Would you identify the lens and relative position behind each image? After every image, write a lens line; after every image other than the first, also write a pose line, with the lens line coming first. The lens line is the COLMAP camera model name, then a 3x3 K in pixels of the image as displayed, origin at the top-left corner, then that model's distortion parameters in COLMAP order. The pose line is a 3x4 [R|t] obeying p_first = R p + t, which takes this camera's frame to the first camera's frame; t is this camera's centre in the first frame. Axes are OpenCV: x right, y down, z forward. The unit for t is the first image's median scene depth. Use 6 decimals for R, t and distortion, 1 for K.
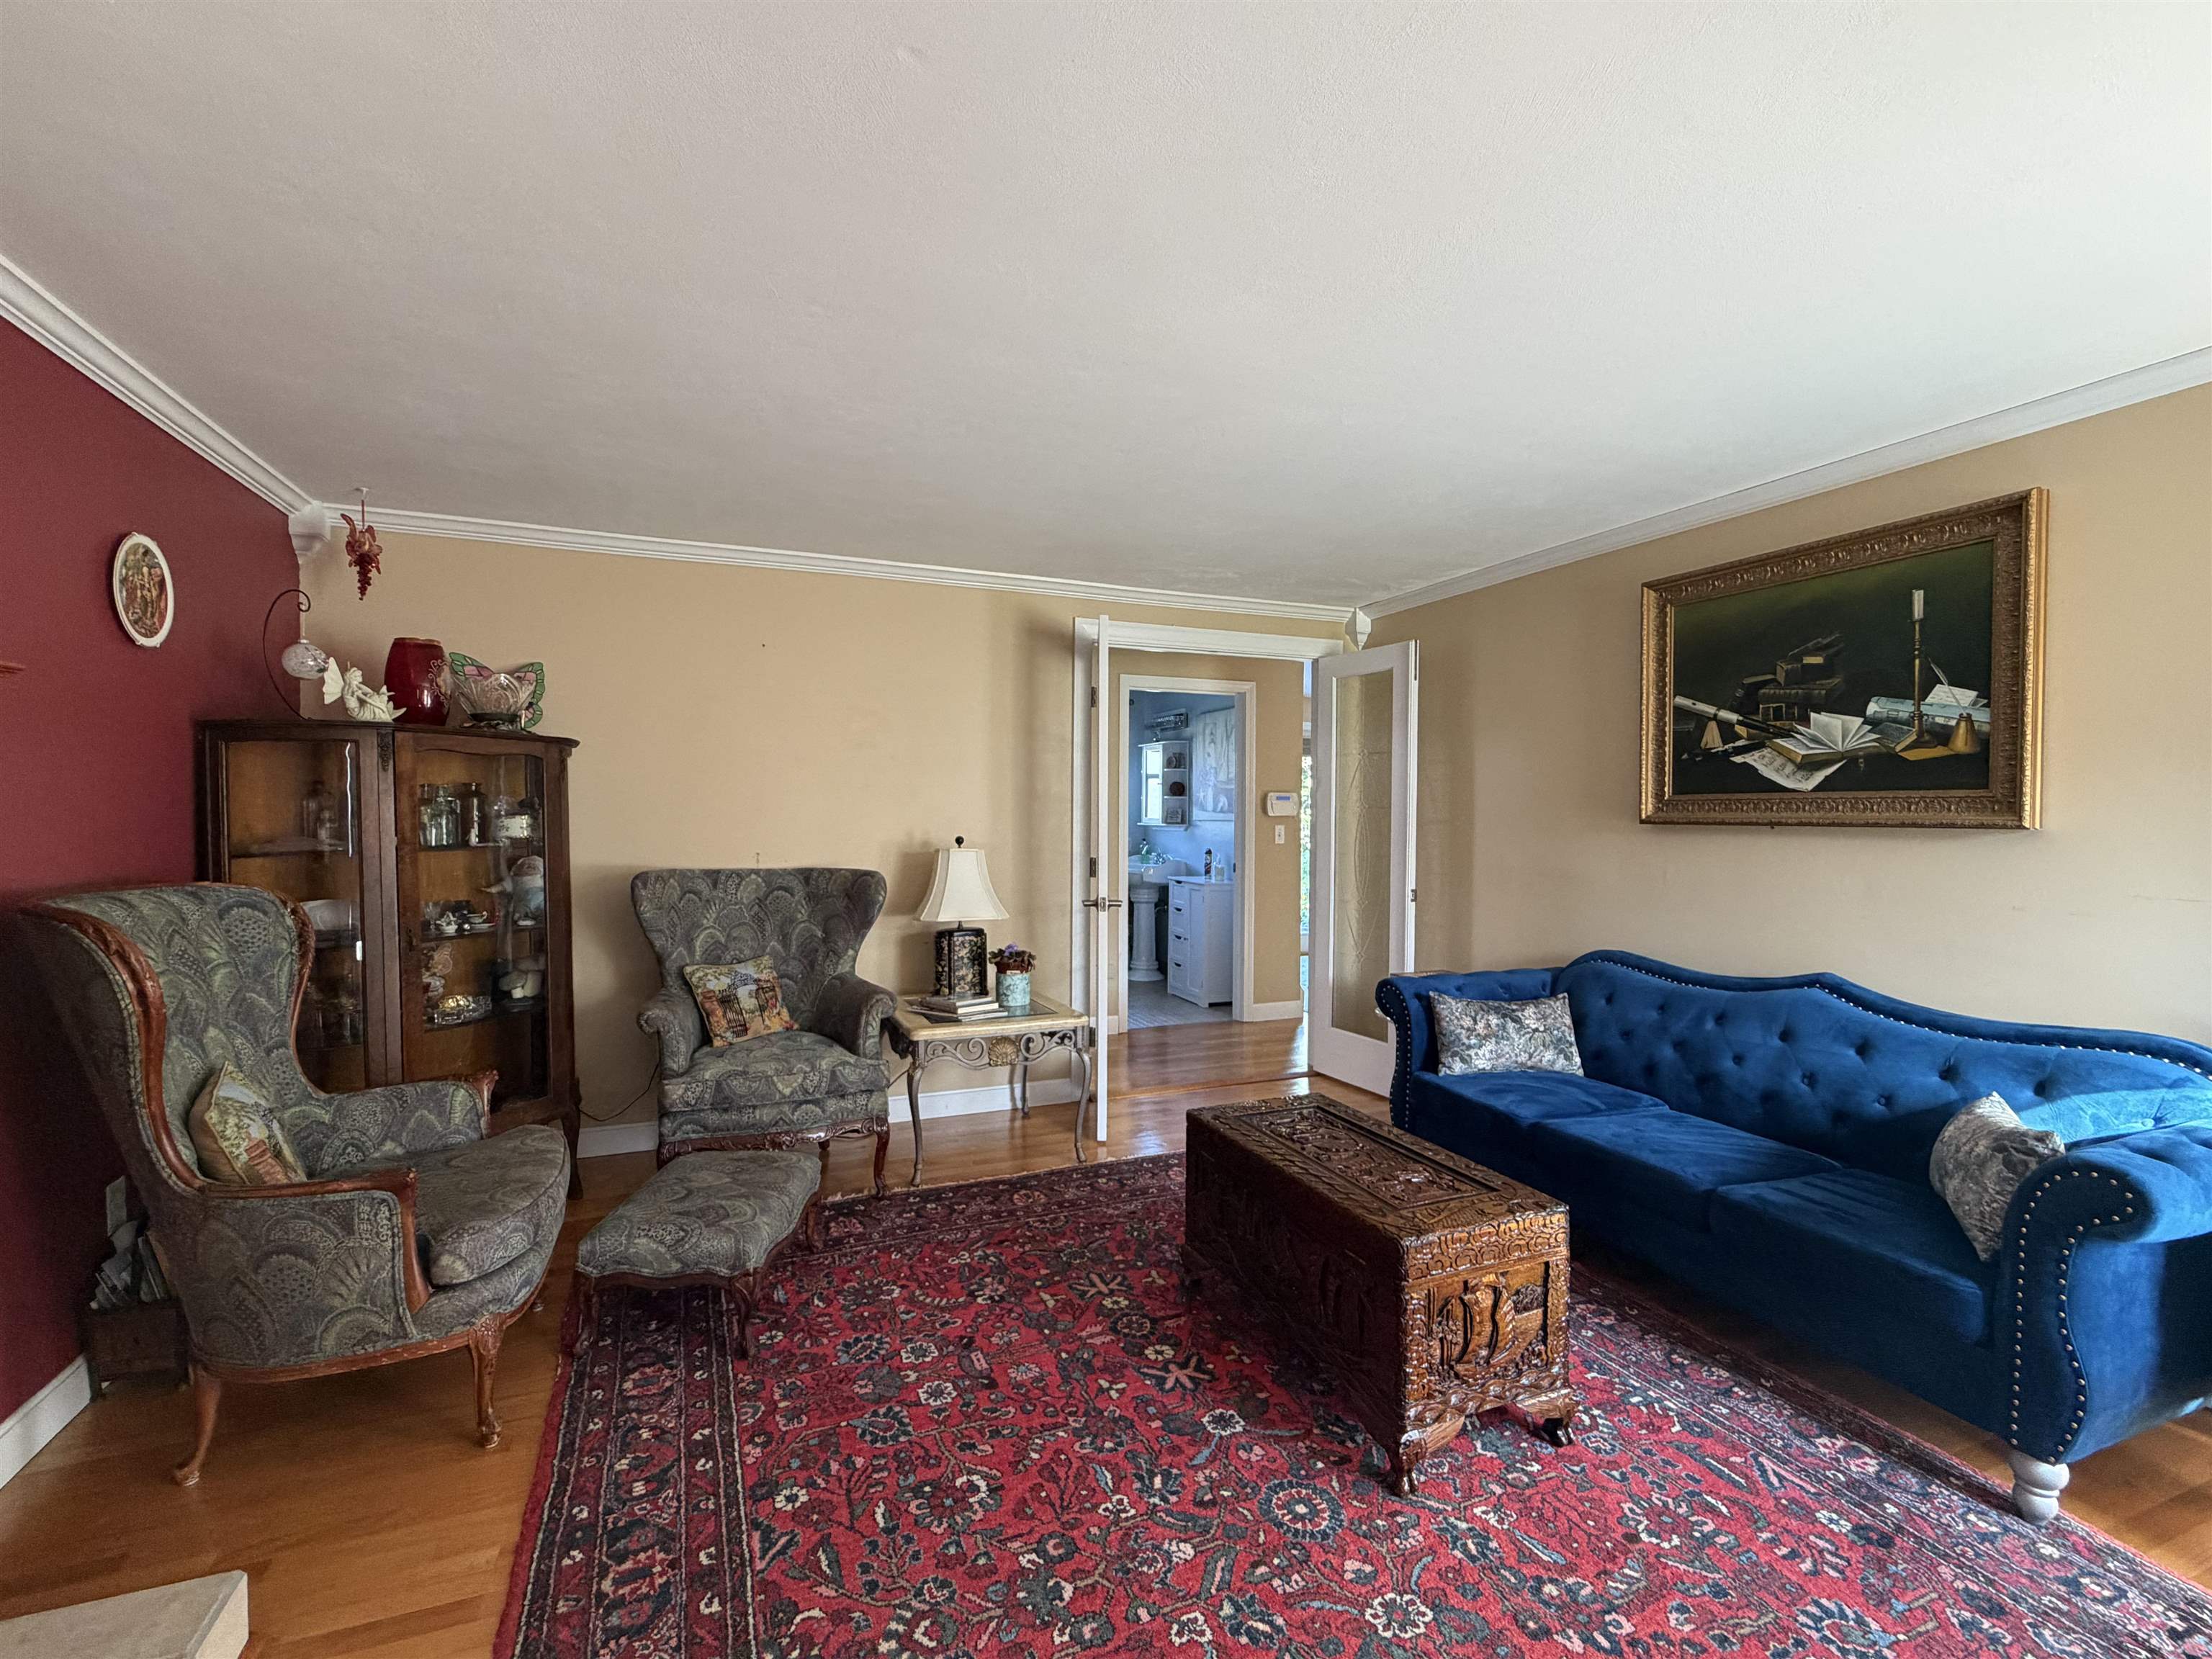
lens RADIAL K [[976.7, 0, 1105.3], [0, 976.7, 833.8], [0, 0, 1]] dist [-0.000606, -0.000142]
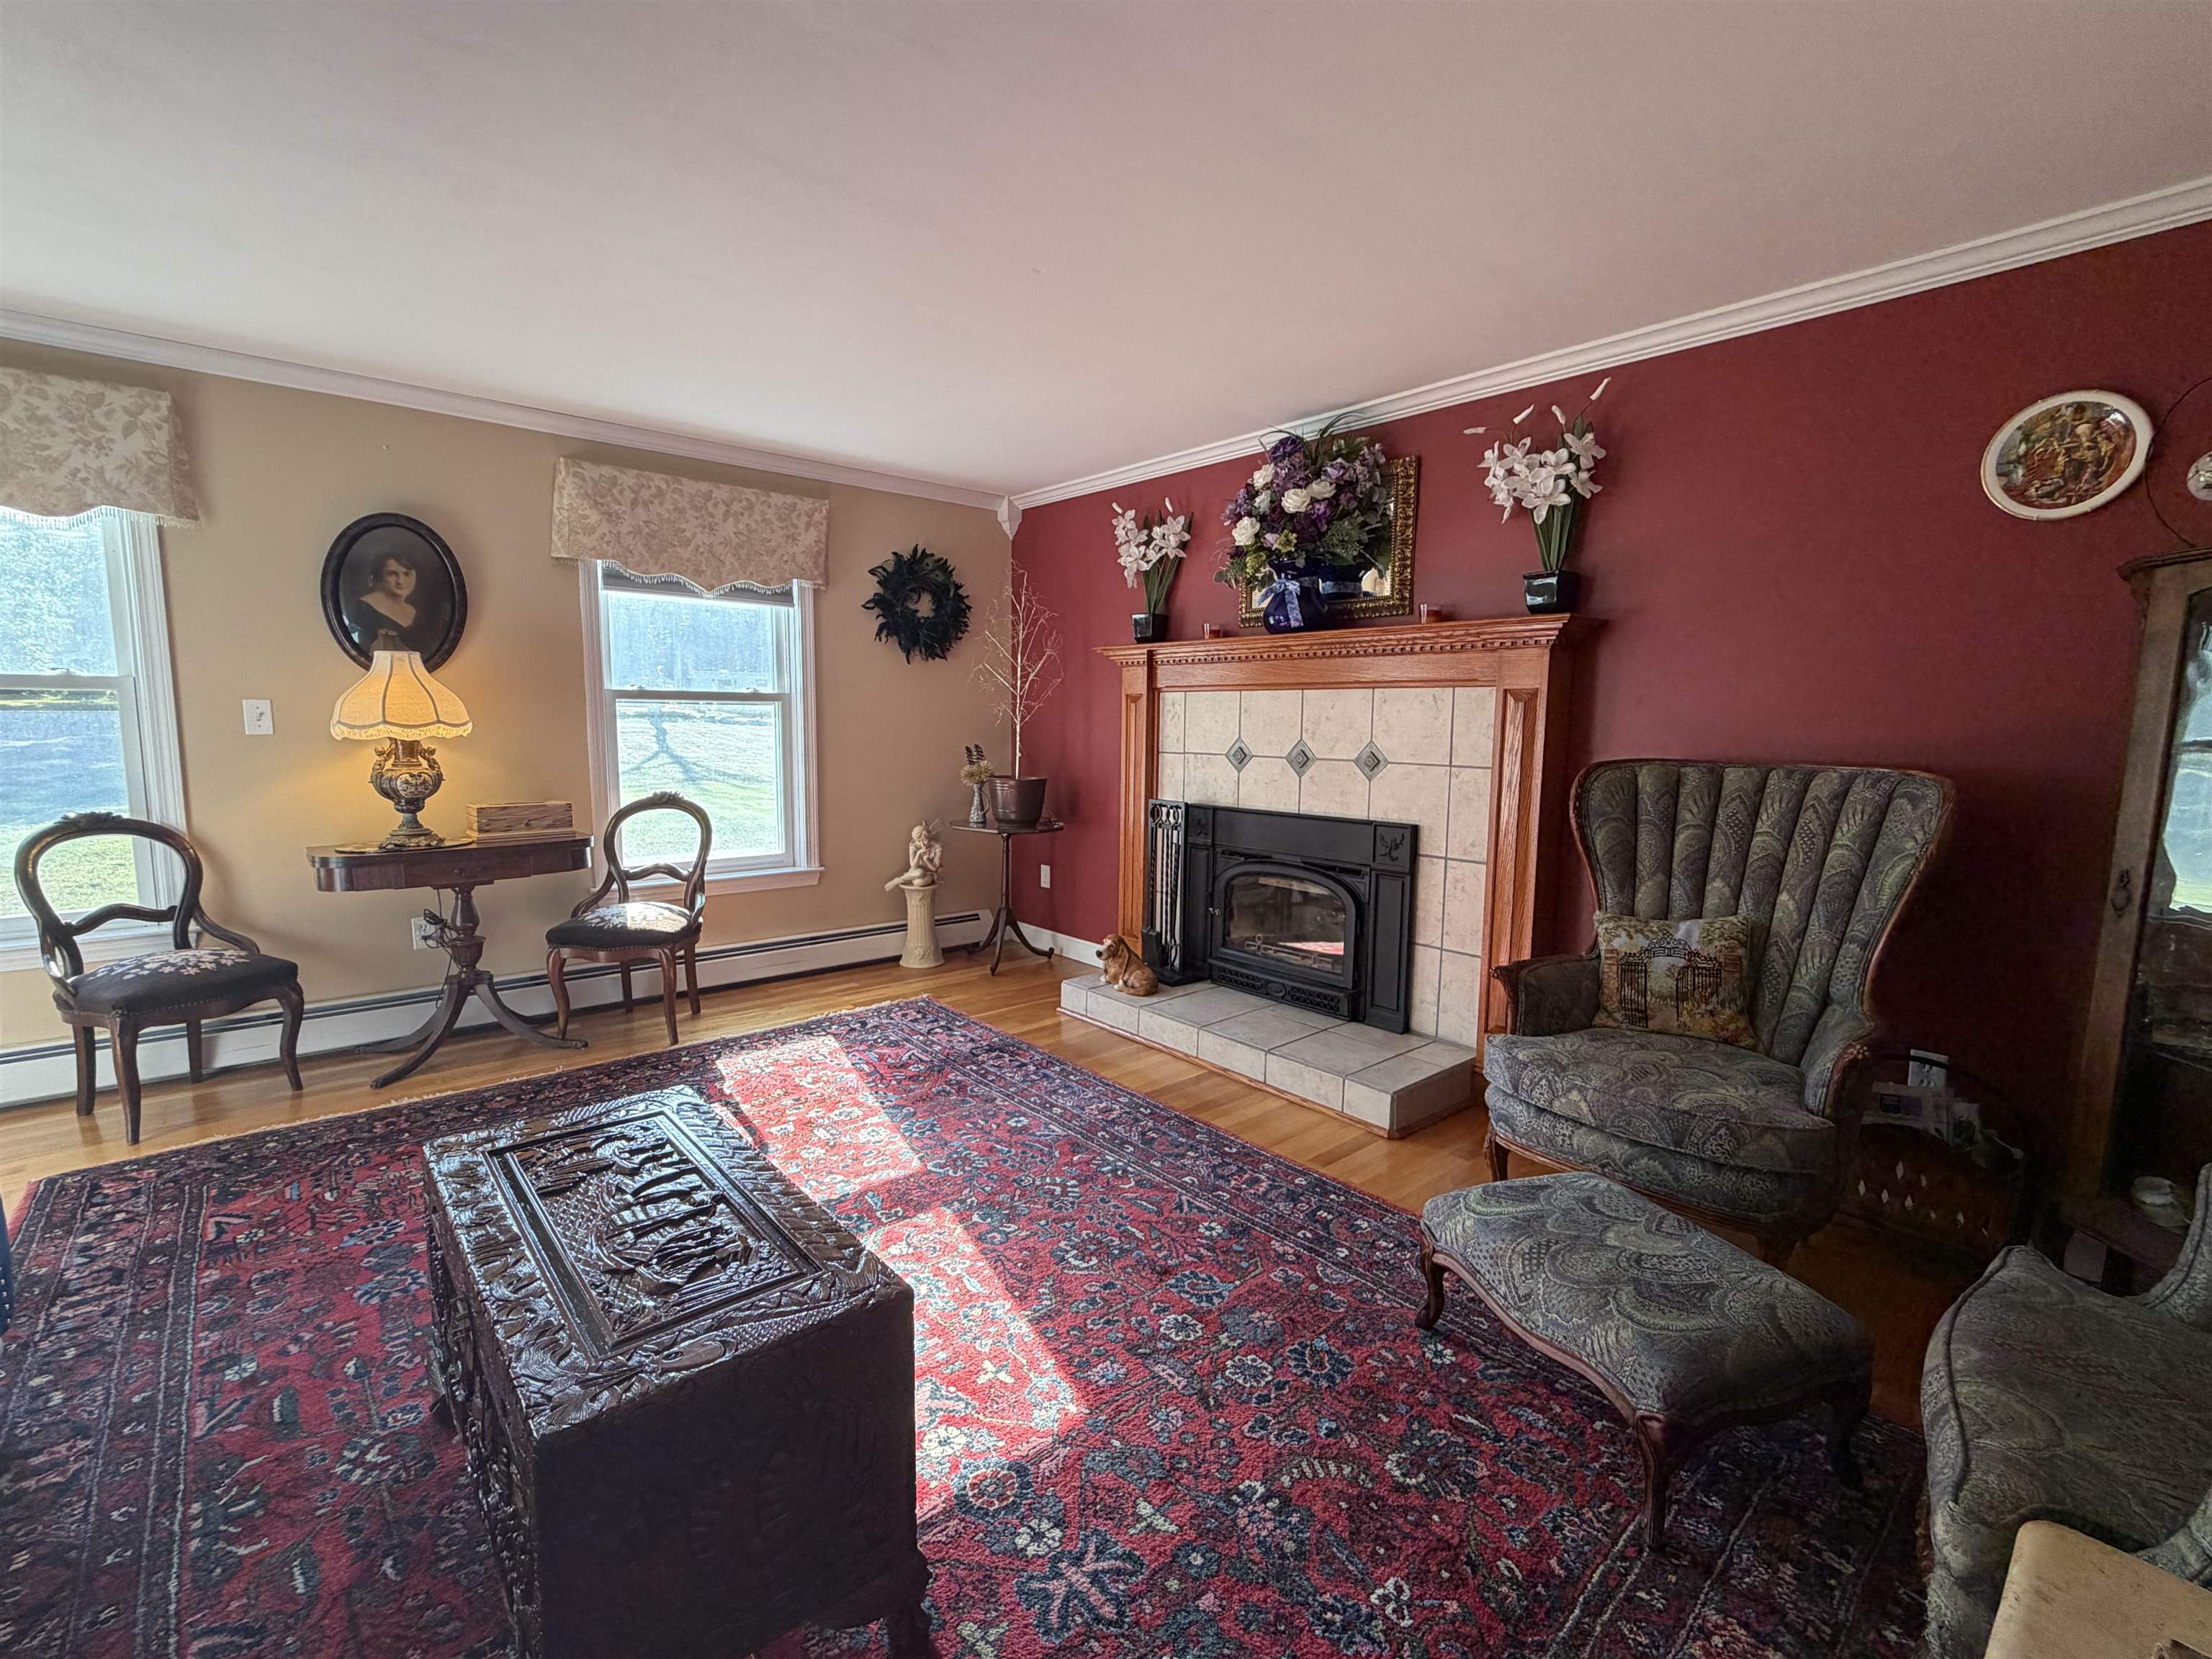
lens RADIAL K [[976.7, 0, 1107.1], [0, 976.7, 830.3], [0, 0, 1]] dist [-0.000606, -0.000142]
pose [[-0.944327, 0.020867, -0.328346, 0.213795], [-0.026958, 0.989724, 0.140430, -0.010757], [0.327902, 0.141464, -0.934060, 2.062990]]
